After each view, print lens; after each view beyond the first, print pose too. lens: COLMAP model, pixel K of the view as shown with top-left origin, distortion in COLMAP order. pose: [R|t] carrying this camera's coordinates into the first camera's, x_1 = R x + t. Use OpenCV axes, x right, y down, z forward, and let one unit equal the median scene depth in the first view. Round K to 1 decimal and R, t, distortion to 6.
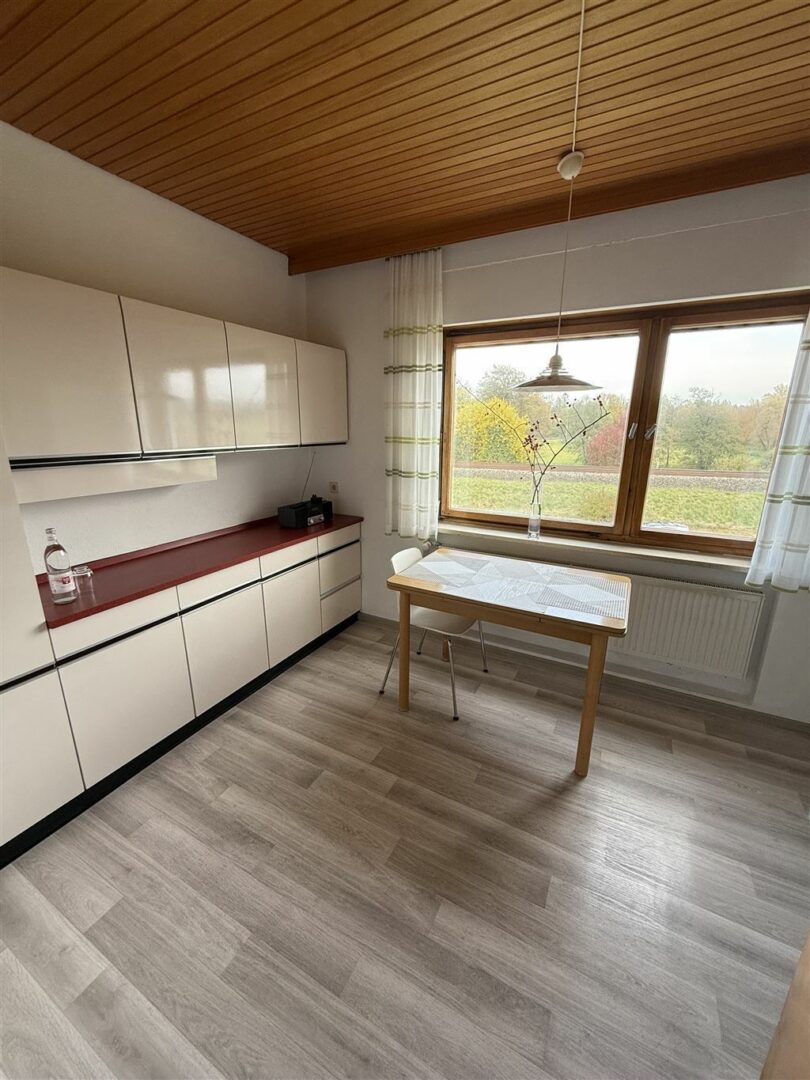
lens RADIAL K [[430.0, 0, 402.1], [0, 430.0, 540.9], [0, 0, 1]] dist [-0.003191, 0.000746]
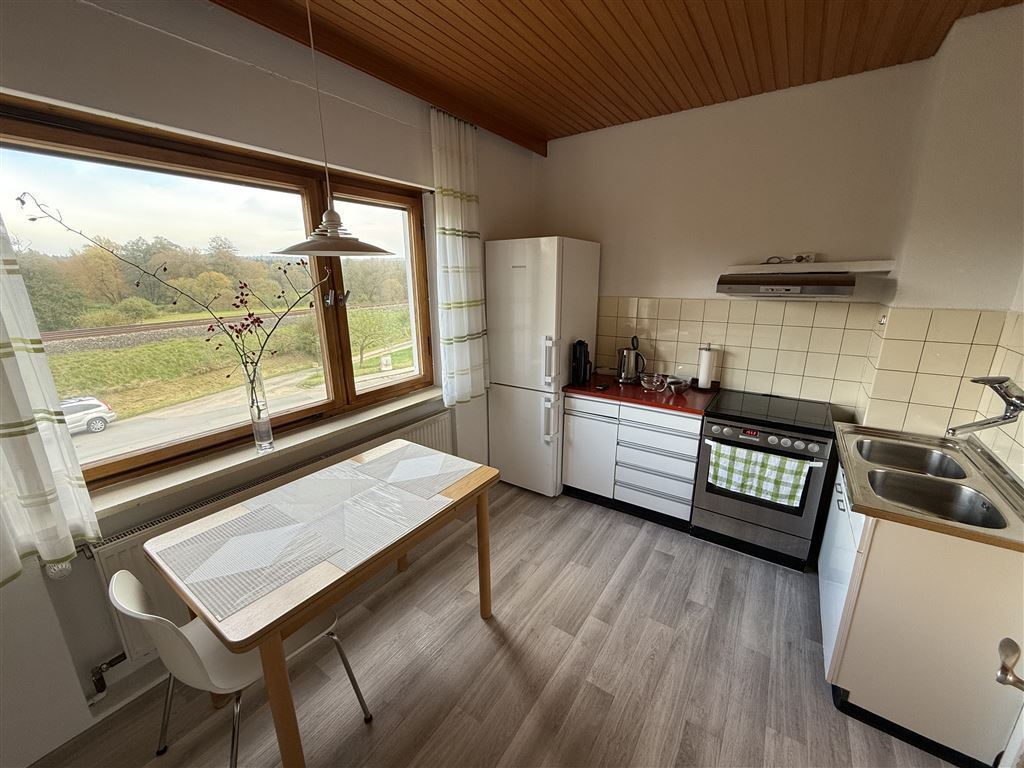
lens RADIAL K [[407.7, 0, 512.0], [0, 407.7, 385.5], [0, 0, 1]] dist [-0.003191, 0.000746]
pose [[0.095969, -0.263490, 0.959876, -0.336616], [0.265603, 0.936142, 0.230420, -0.180873], [-0.959294, 0.232833, 0.159825, 0.532499]]
